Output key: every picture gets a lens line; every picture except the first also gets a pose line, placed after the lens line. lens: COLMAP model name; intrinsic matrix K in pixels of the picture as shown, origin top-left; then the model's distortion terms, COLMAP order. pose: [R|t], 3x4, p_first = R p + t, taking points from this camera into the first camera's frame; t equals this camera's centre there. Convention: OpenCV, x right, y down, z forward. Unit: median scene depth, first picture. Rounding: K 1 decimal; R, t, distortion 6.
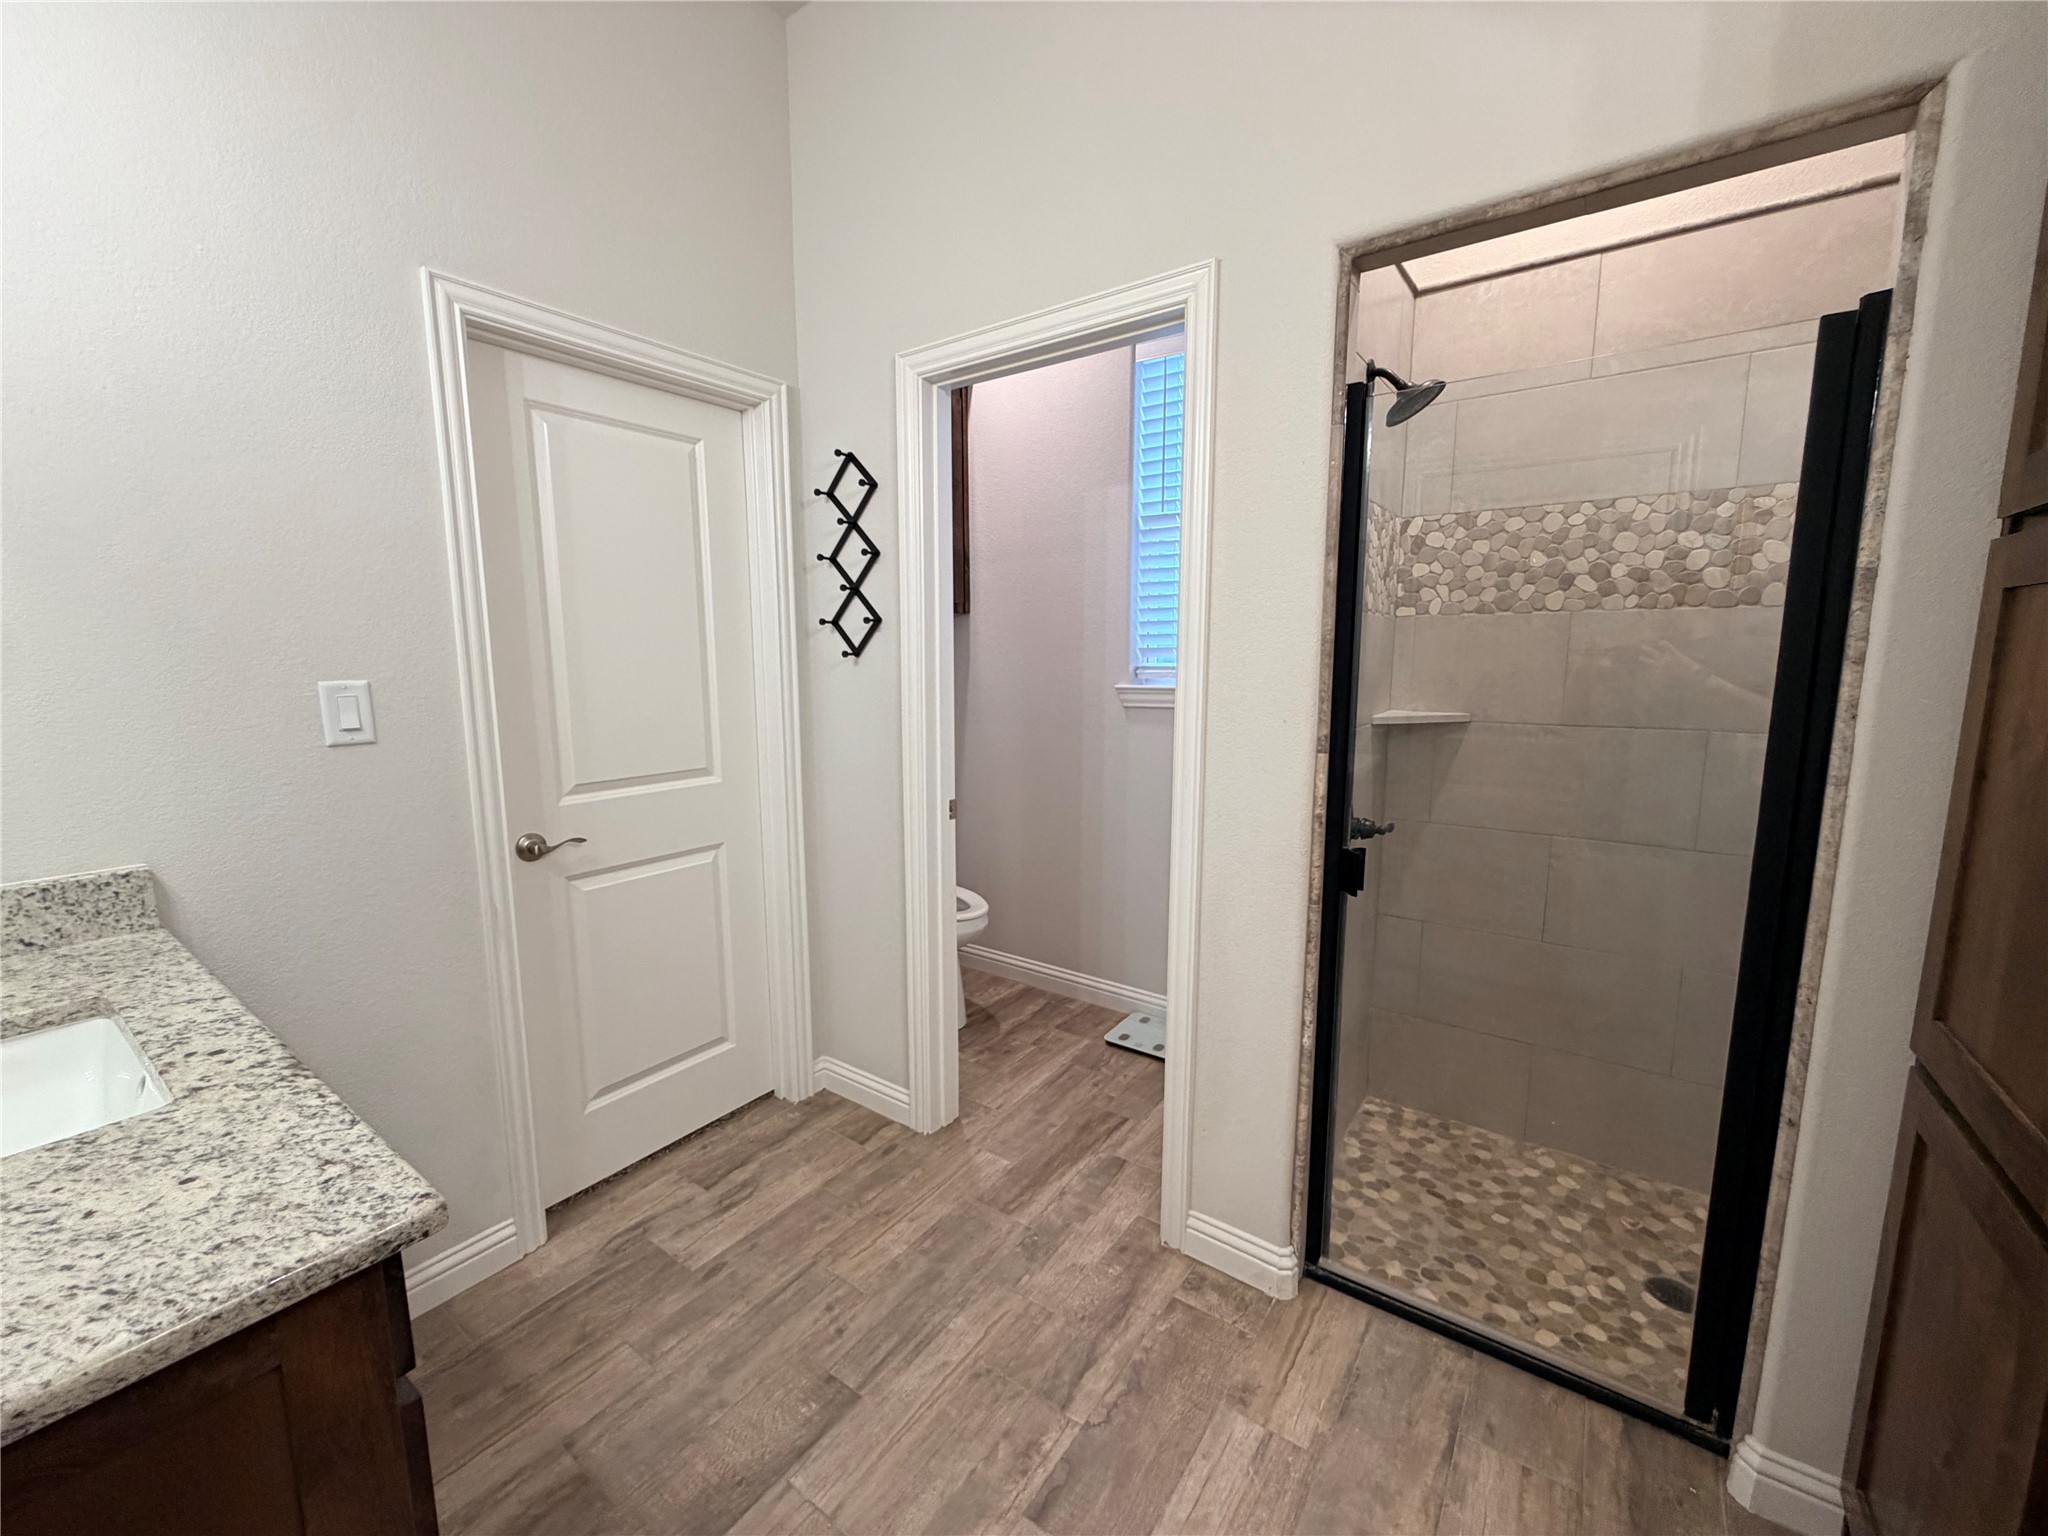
lens RADIAL K [[815.4, 0, 1013.3], [0, 815.4, 761.9], [0, 0, 1]] dist [0.000361, -0.000129]
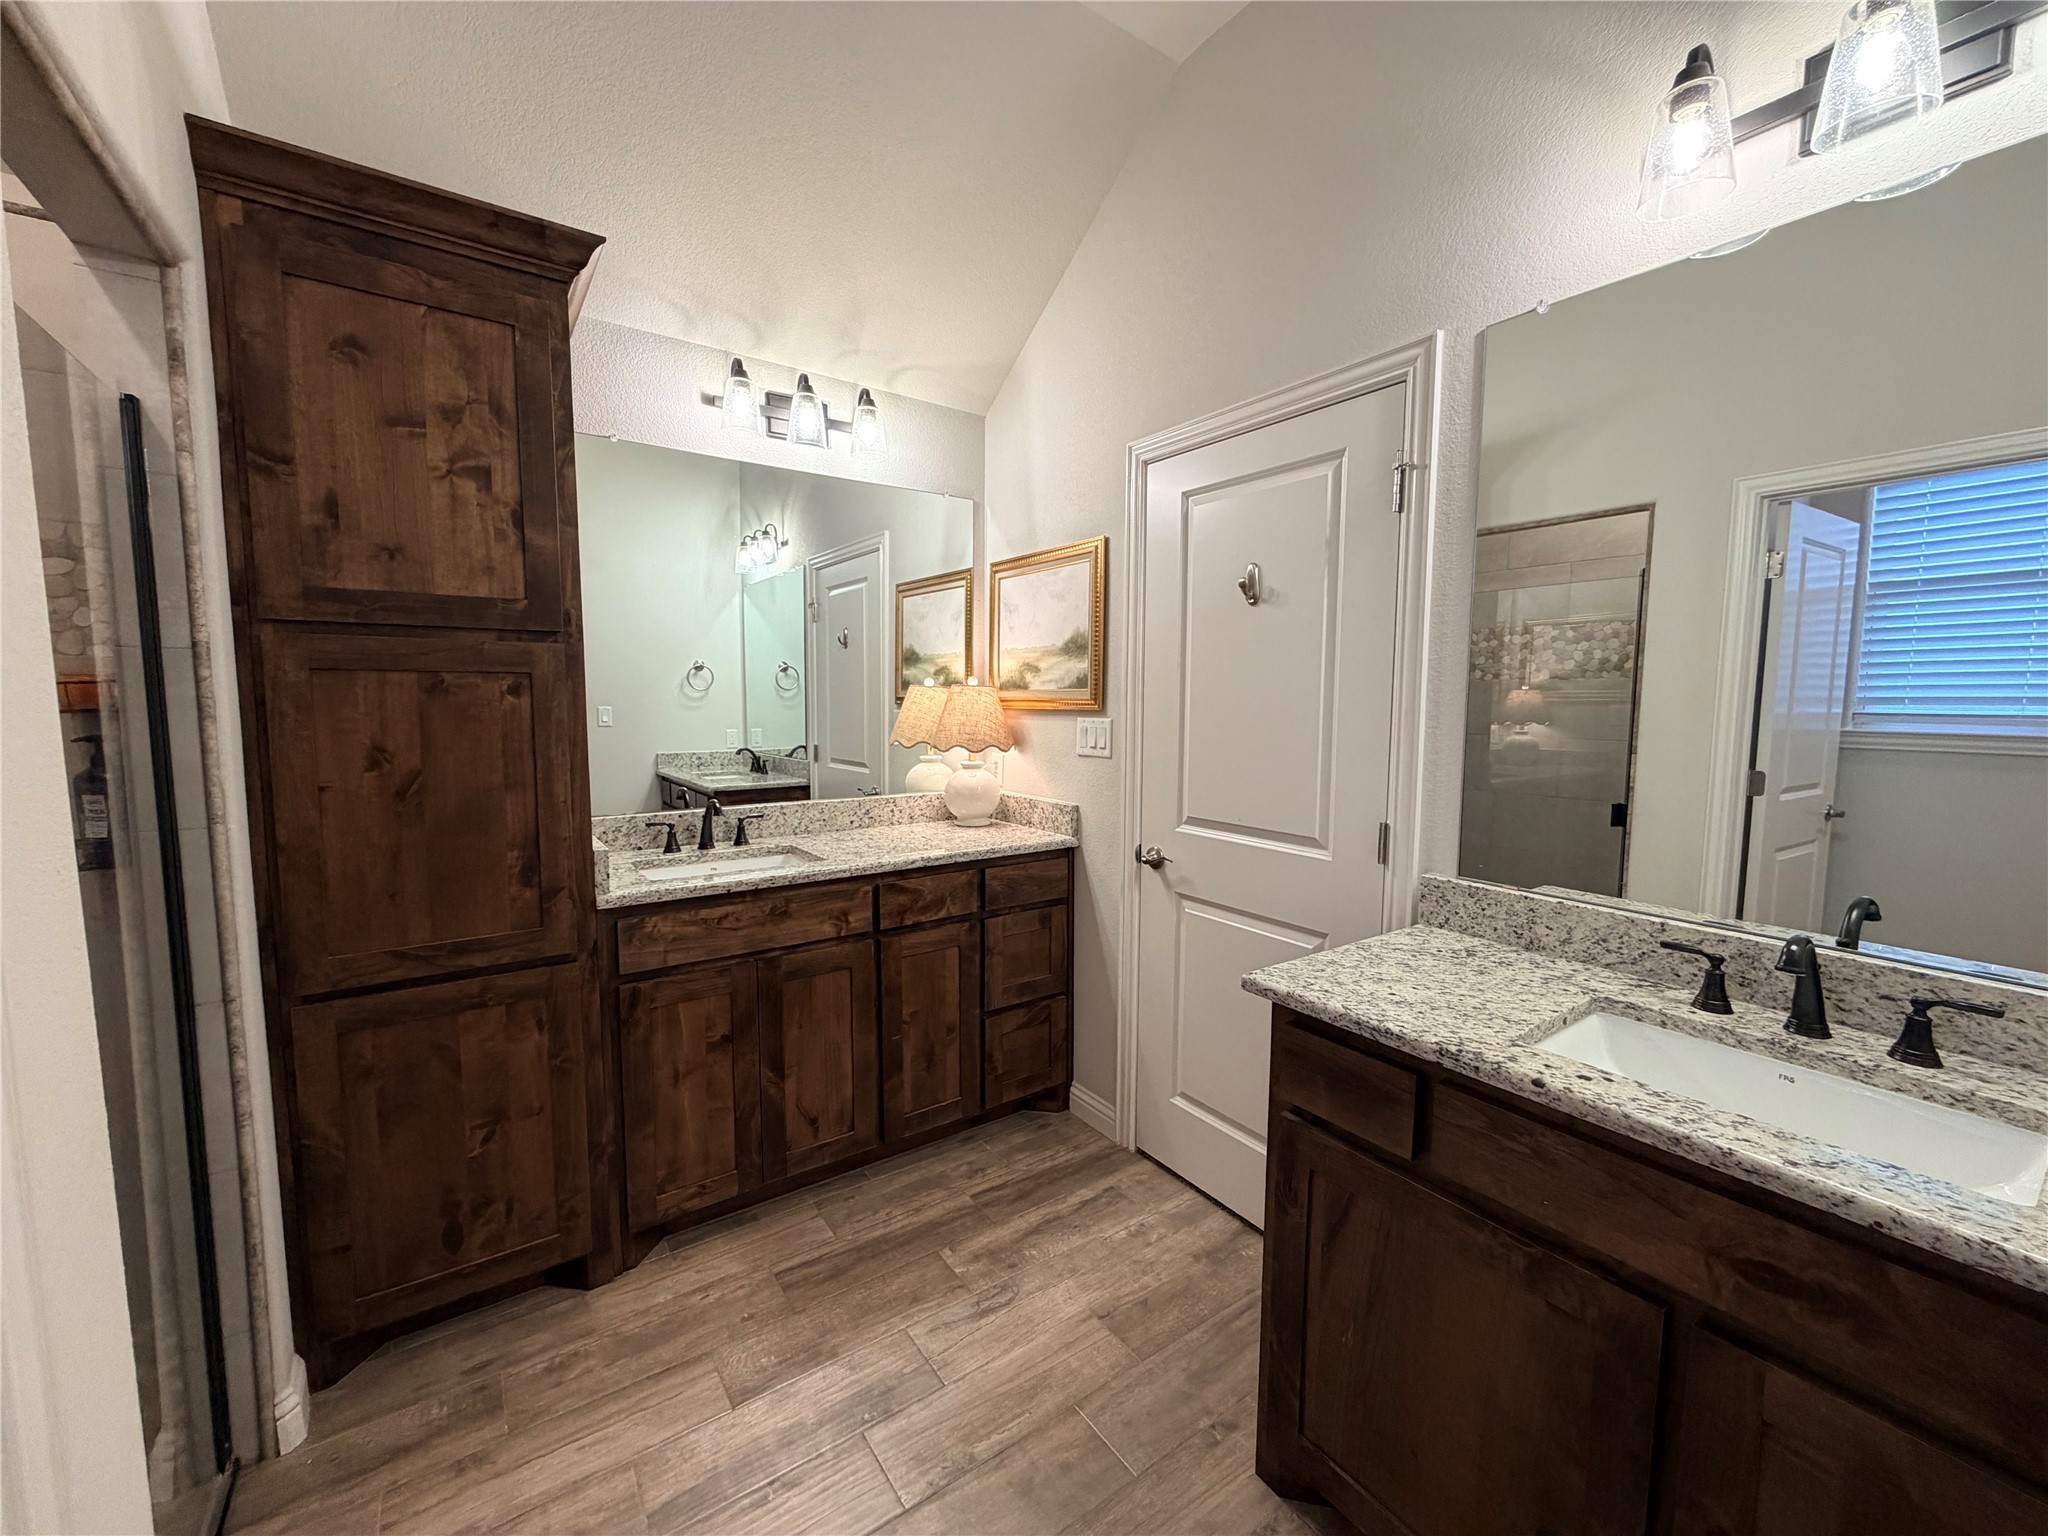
lens RADIAL K [[815.4, 0, 1024.6], [0, 815.4, 771.2], [0, 0, 1]] dist [0.000361, -0.000129]
pose [[-0.947522, -0.027101, 0.318540, -0.335680], [0.045024, 0.975156, 0.216894, -0.180935], [-0.316504, 0.219854, -0.922762, 1.216766]]
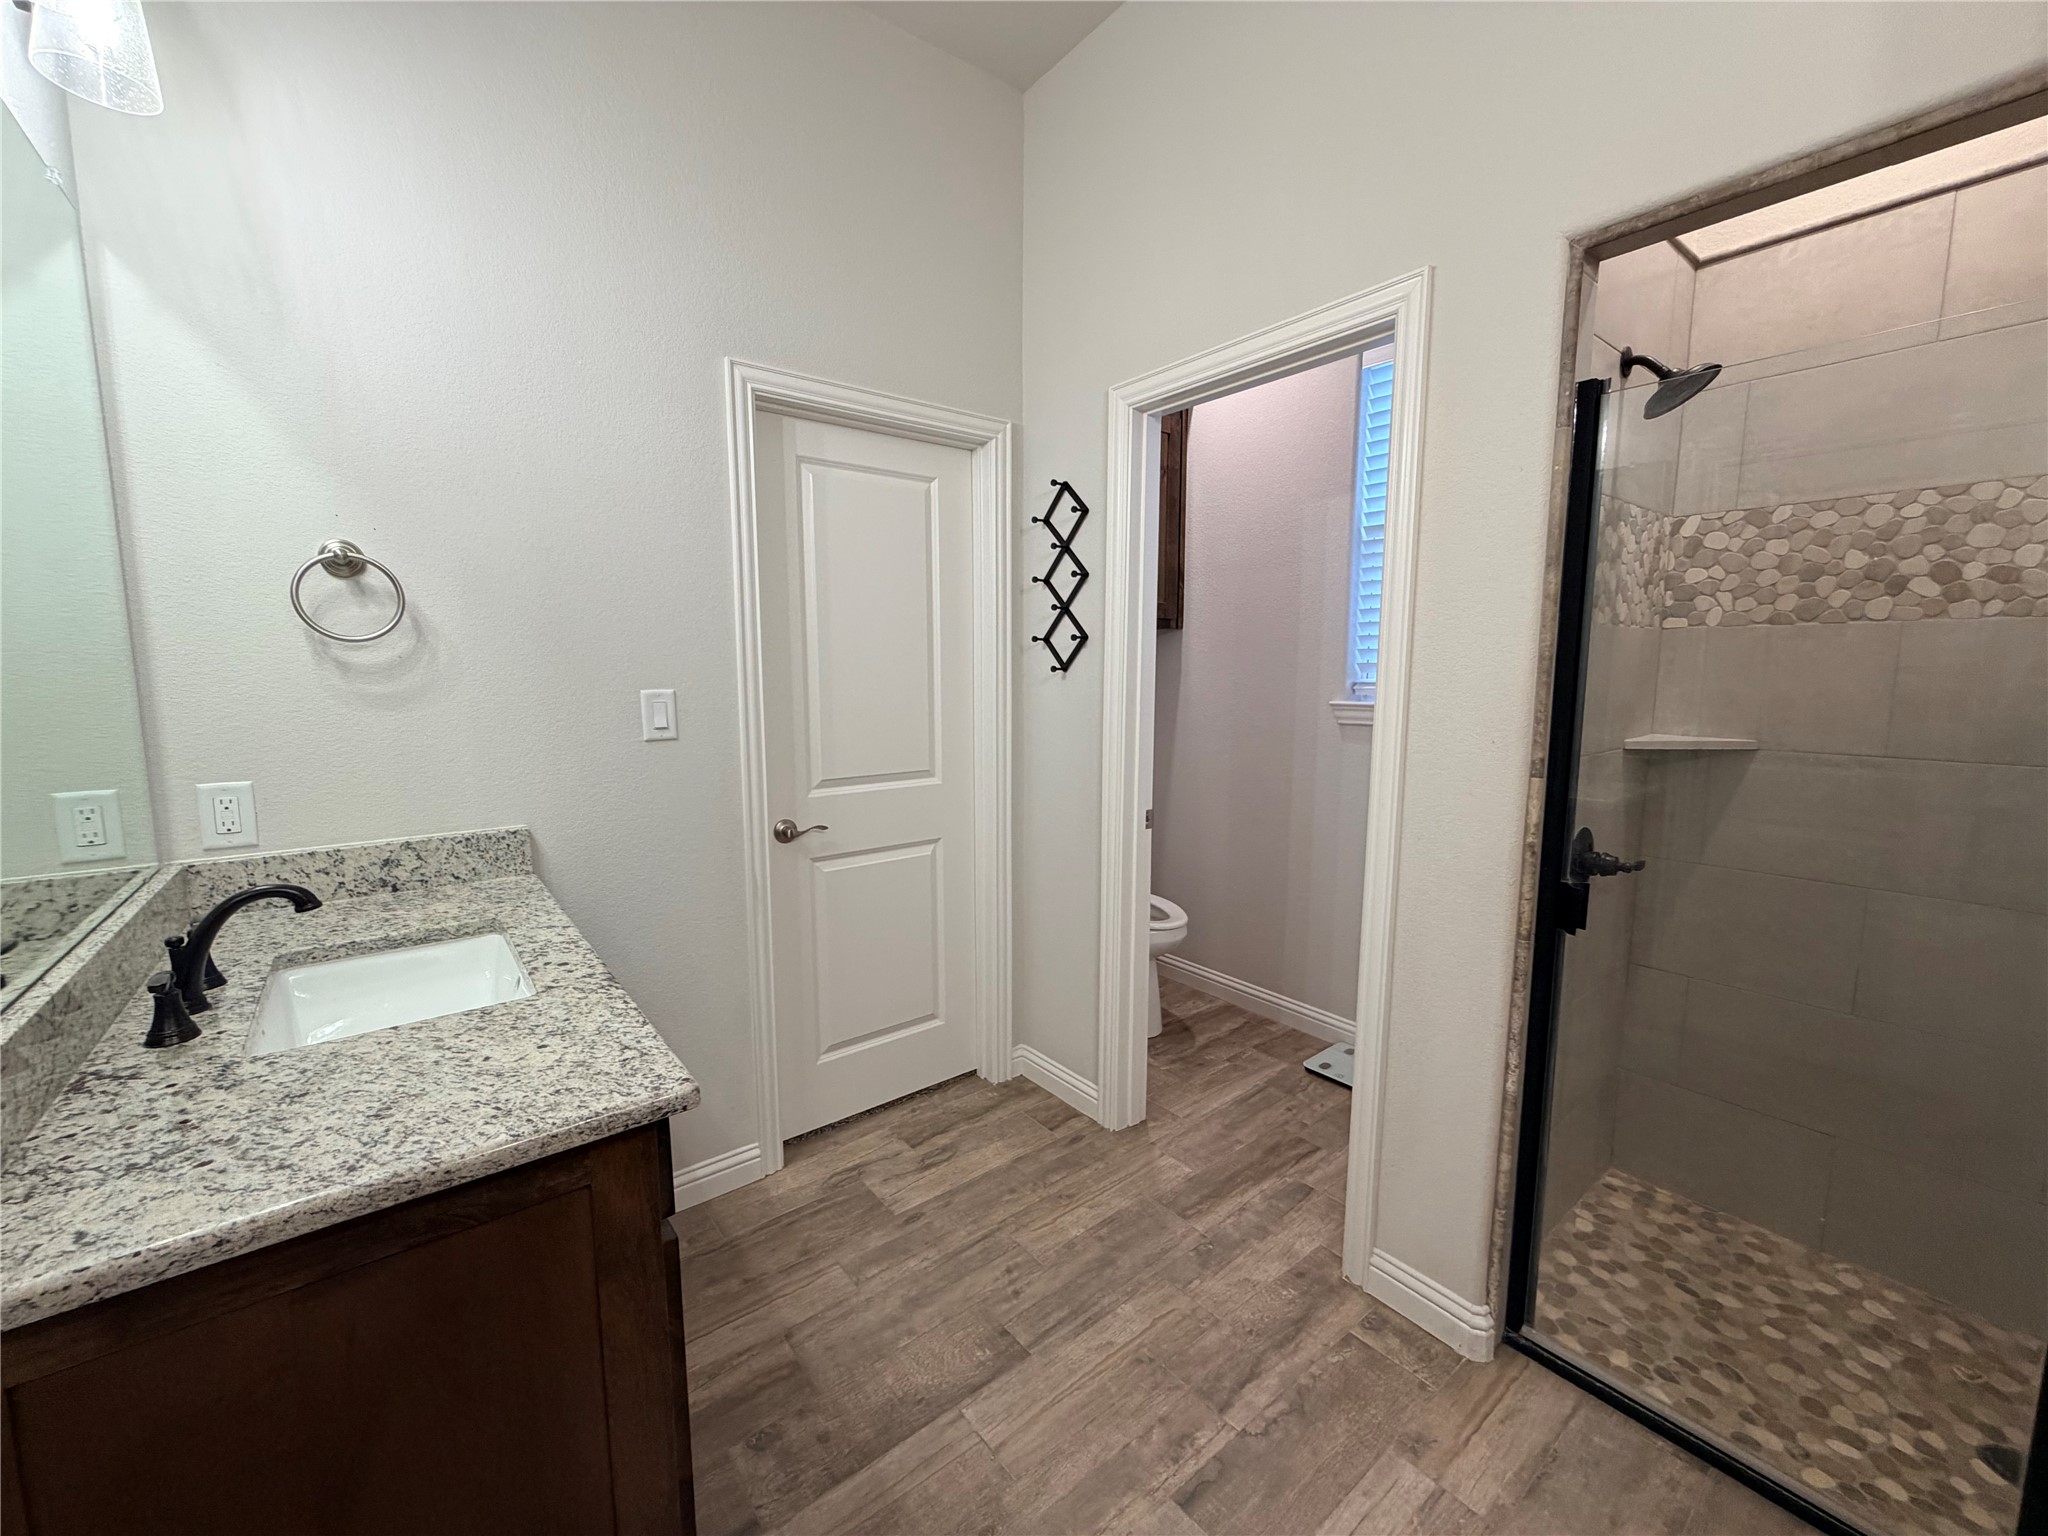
lens RADIAL K [[815.4, 0, 1014.1], [0, 815.4, 760.0], [0, 0, 1]] dist [0.000361, -0.000129]
pose [[0.961049, 0.033736, -0.274312, 0.055906], [-0.038563, 0.999181, -0.012219, 0.003508], [0.273676, 0.022321, 0.961563, -0.057000]]
